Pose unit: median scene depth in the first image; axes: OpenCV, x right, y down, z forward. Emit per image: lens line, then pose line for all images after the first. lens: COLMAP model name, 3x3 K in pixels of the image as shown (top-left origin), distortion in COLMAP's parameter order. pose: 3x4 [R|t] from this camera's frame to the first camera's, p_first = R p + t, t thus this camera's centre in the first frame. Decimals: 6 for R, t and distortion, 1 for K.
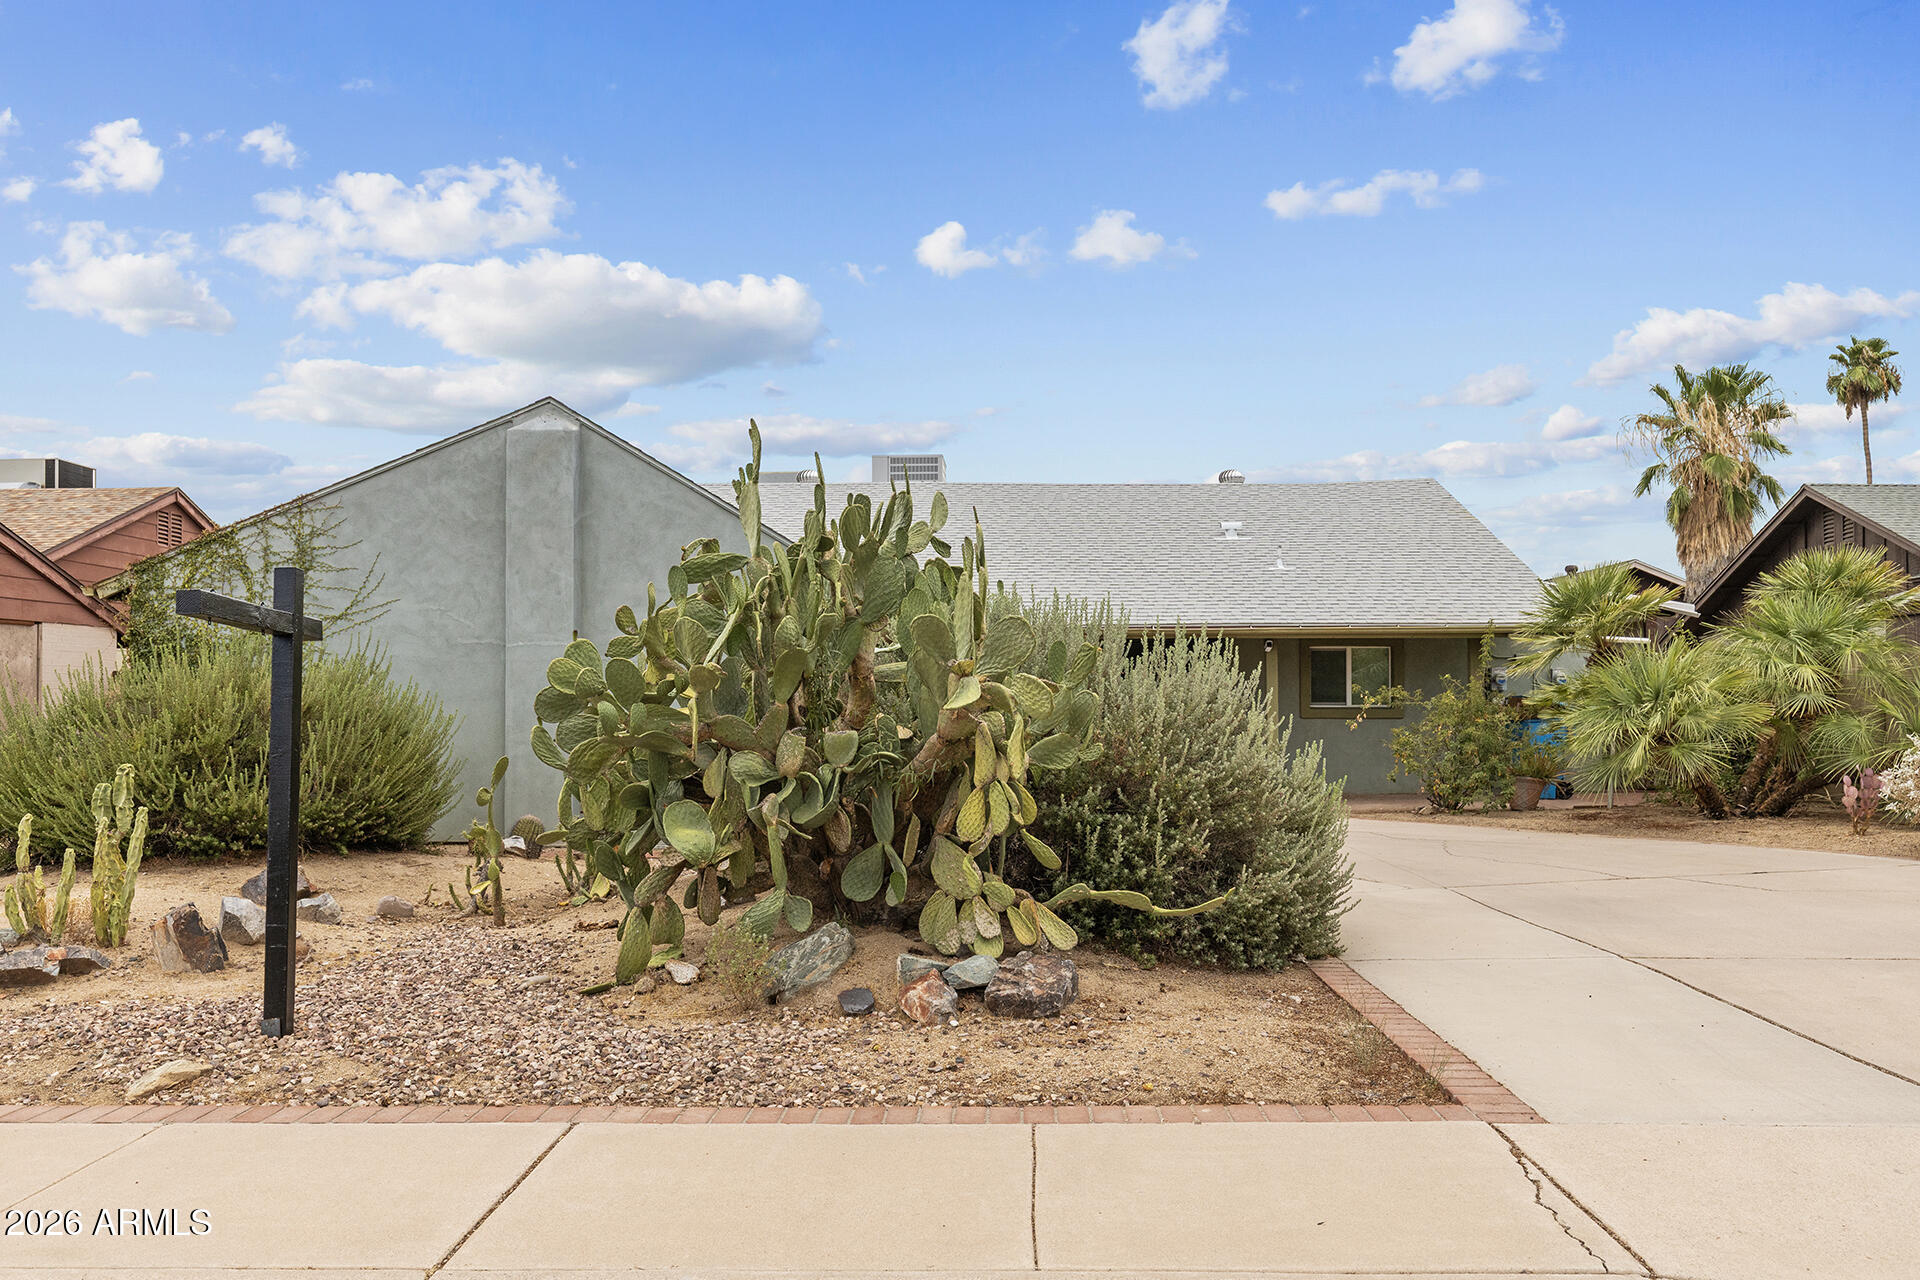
lens RADIAL K [[1545.3, 0, 960.0], [0, 1545.3, 640.0], [0, 0, 1]] dist [0.009434, 0.004884]
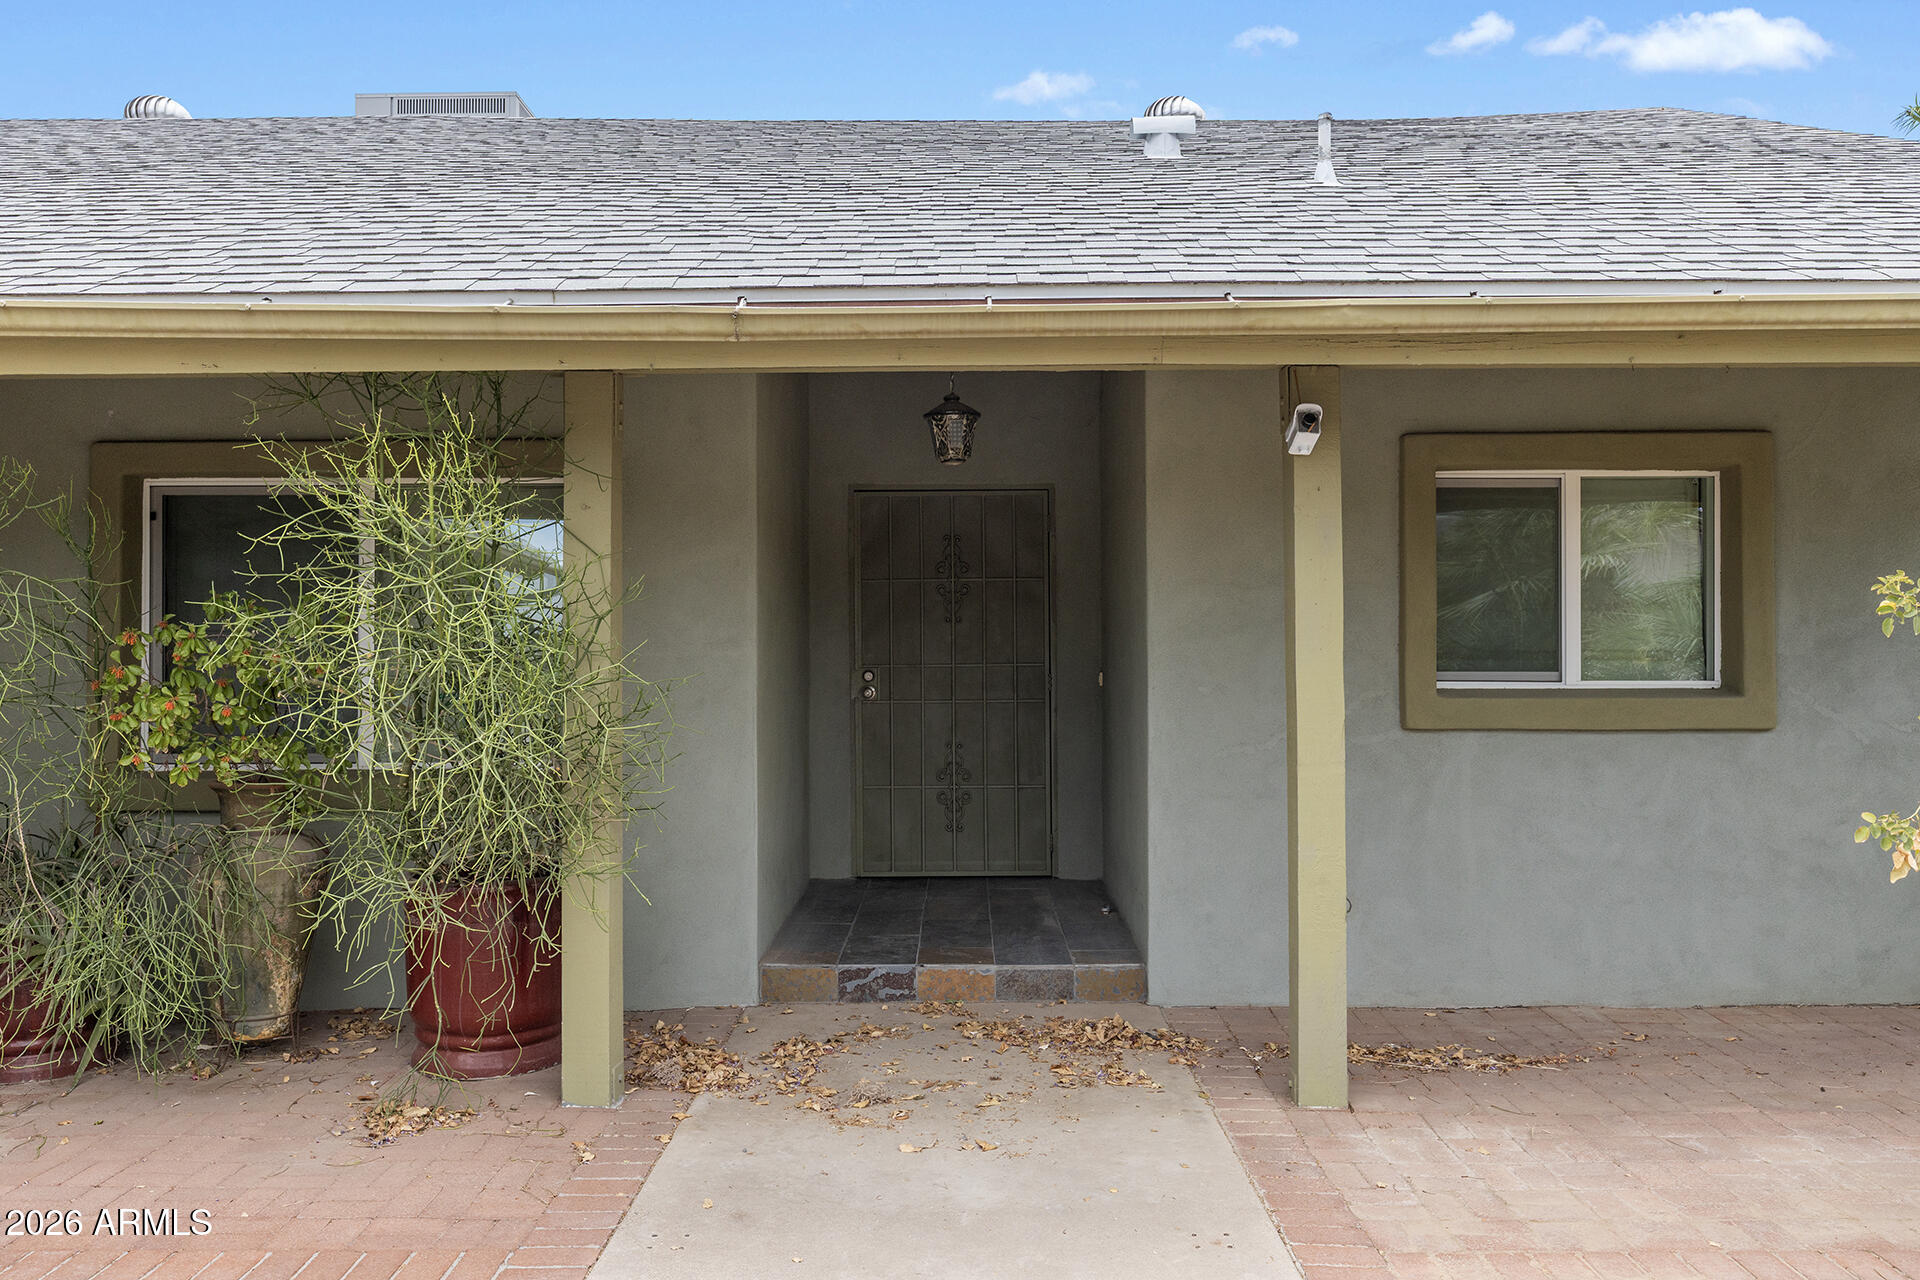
lens RADIAL K [[1540.5, 0, 960.0], [0, 1540.5, 640.0], [0, 0, 1]] dist [0.002053, 0.005895]
pose [[0.999824, -0.002068, 0.018653, 0.196725], [0.001454, 0.999458, 0.032874, 0.037514], [-0.018711, -0.032841, 0.999285, 1.052361]]
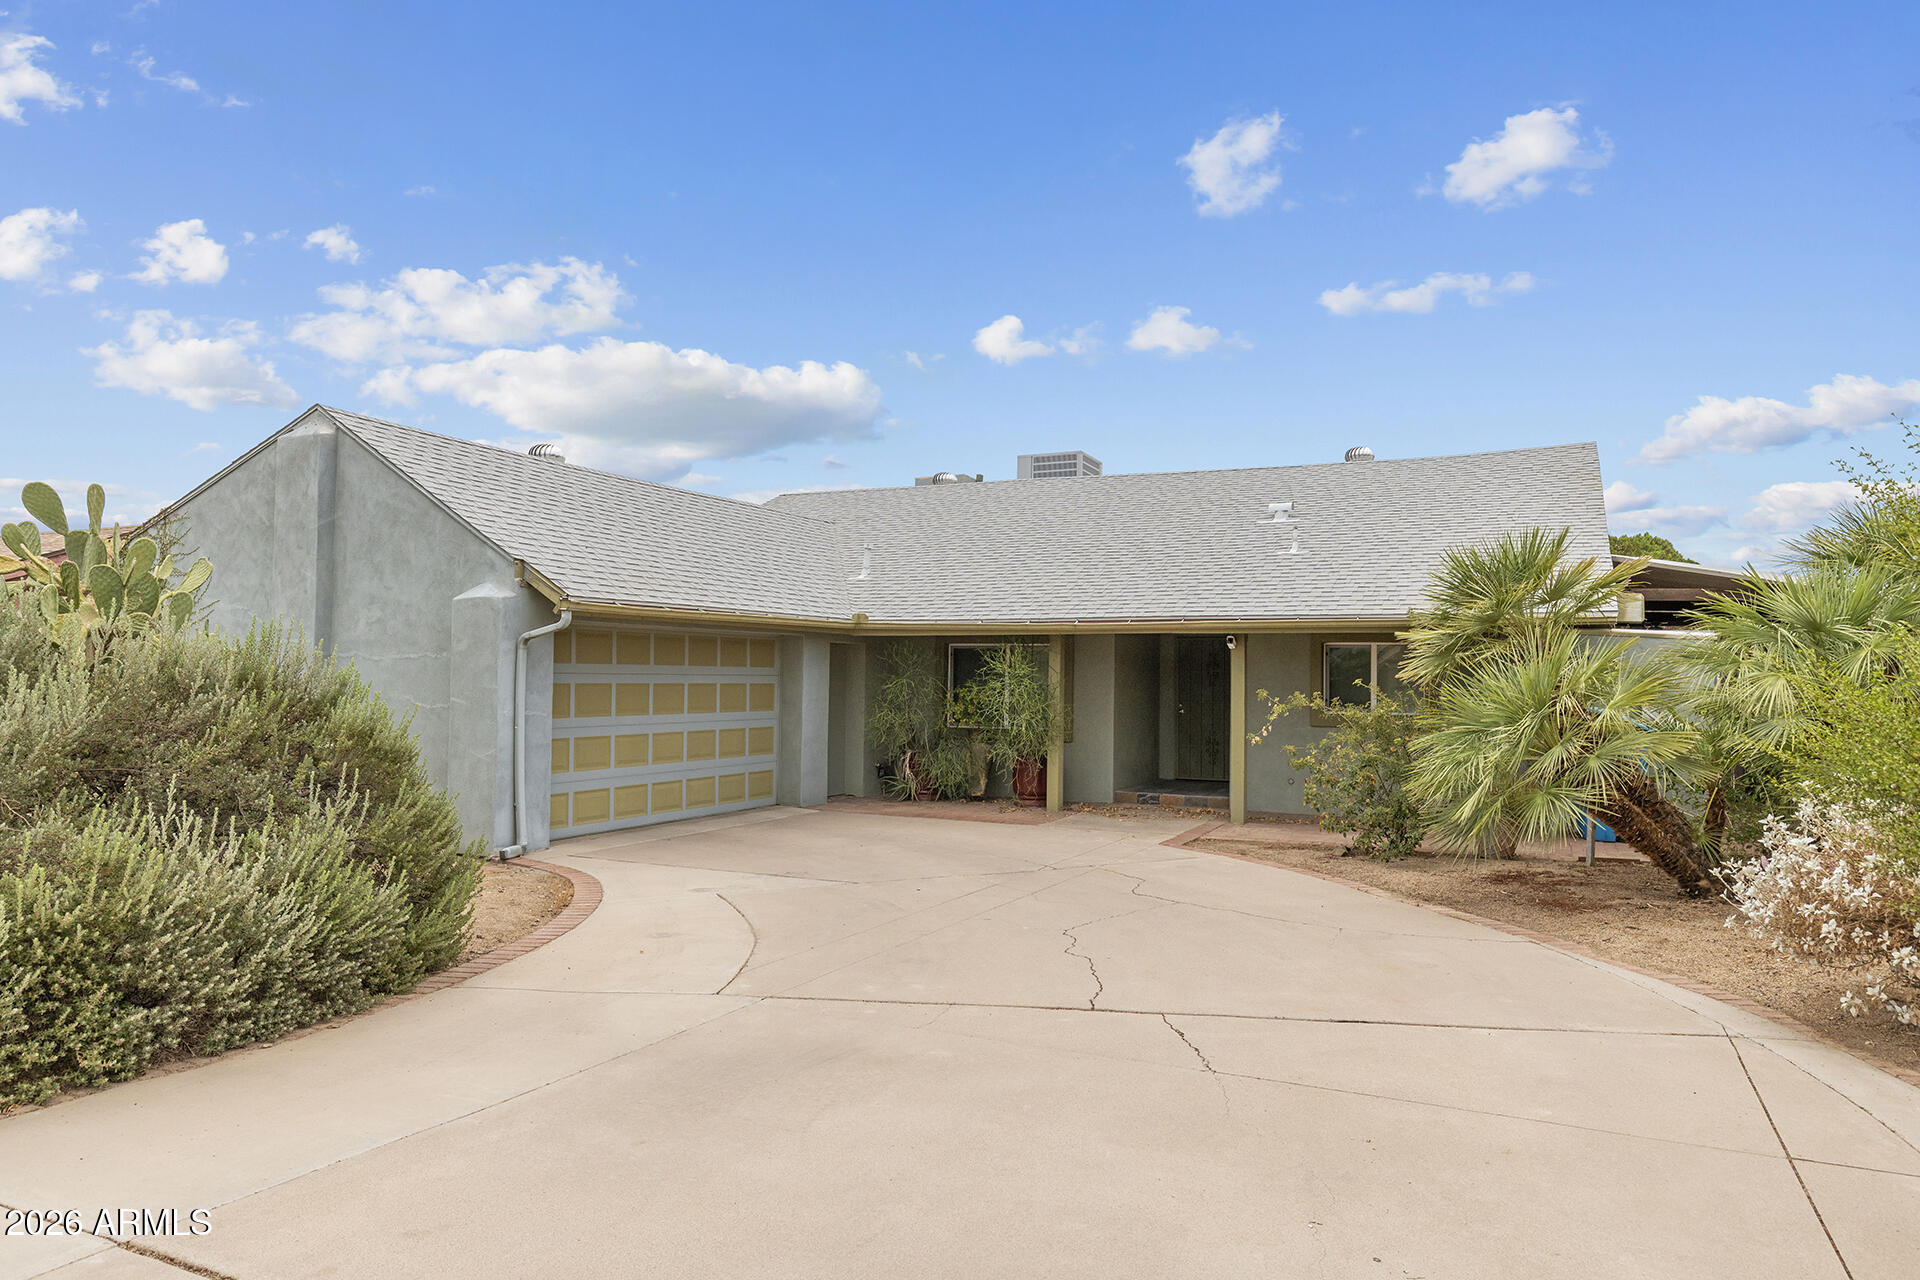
lens RADIAL K [[1257.7, 0, 960.0], [0, 1257.7, 640.0], [0, 0, 1]] dist [0.002327, 0.000122]
pose [[0.913011, 0.000290, -0.407935, 0.475290], [0.001910, 0.999986, 0.004985, -0.001676], [0.407930, -0.005331, 0.912997, 0.400975]]
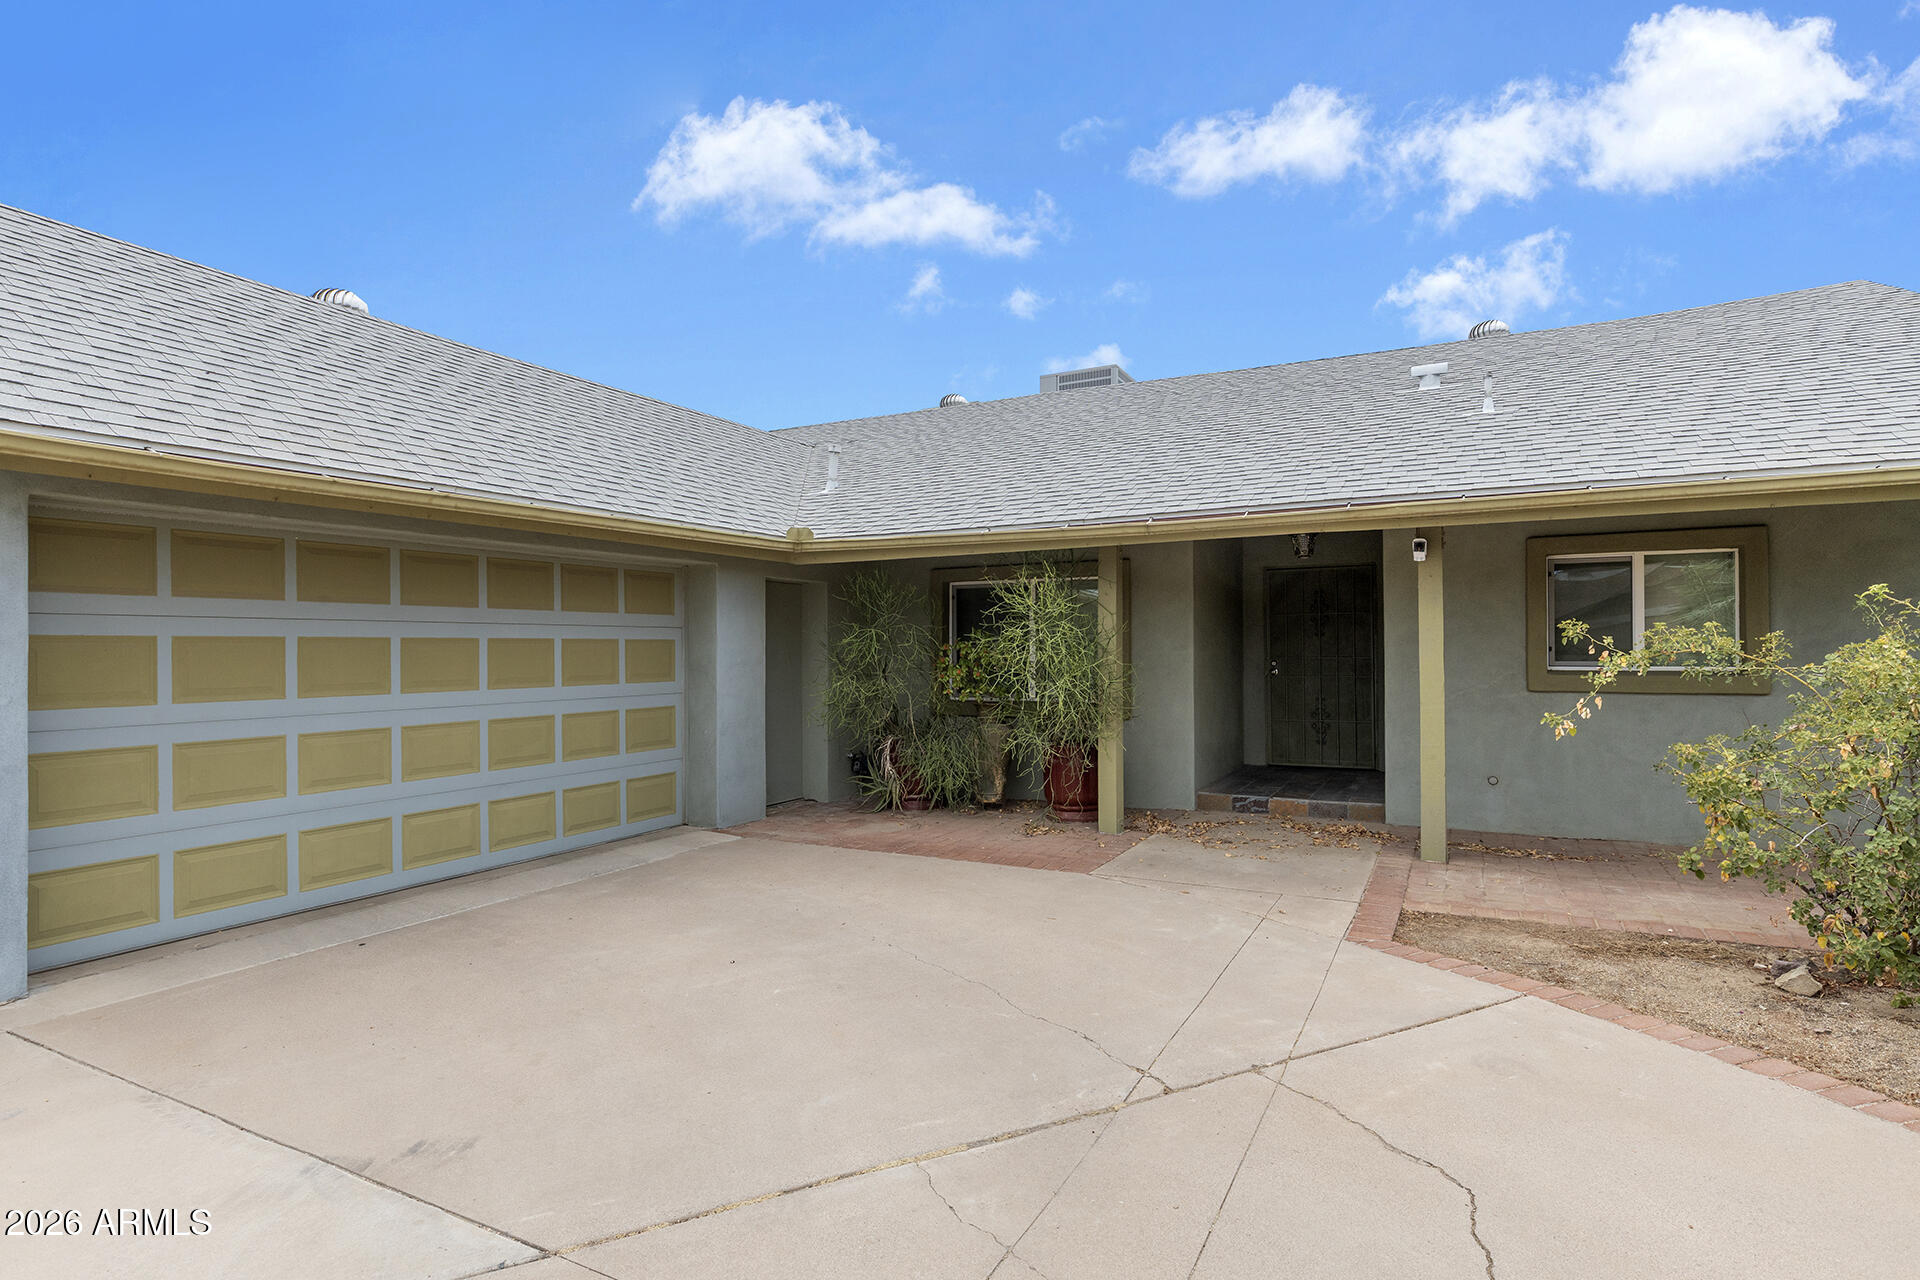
lens RADIAL K [[988.4, 0, 960.0], [0, 988.4, 640.0], [0, 0, 1]] dist [-0.000356, 0.000211]
pose [[0.897604, -0.009090, -0.440709, 0.282375], [0.022148, 0.999455, 0.024494, 0.029984], [0.440246, -0.031747, 0.897316, 0.880636]]
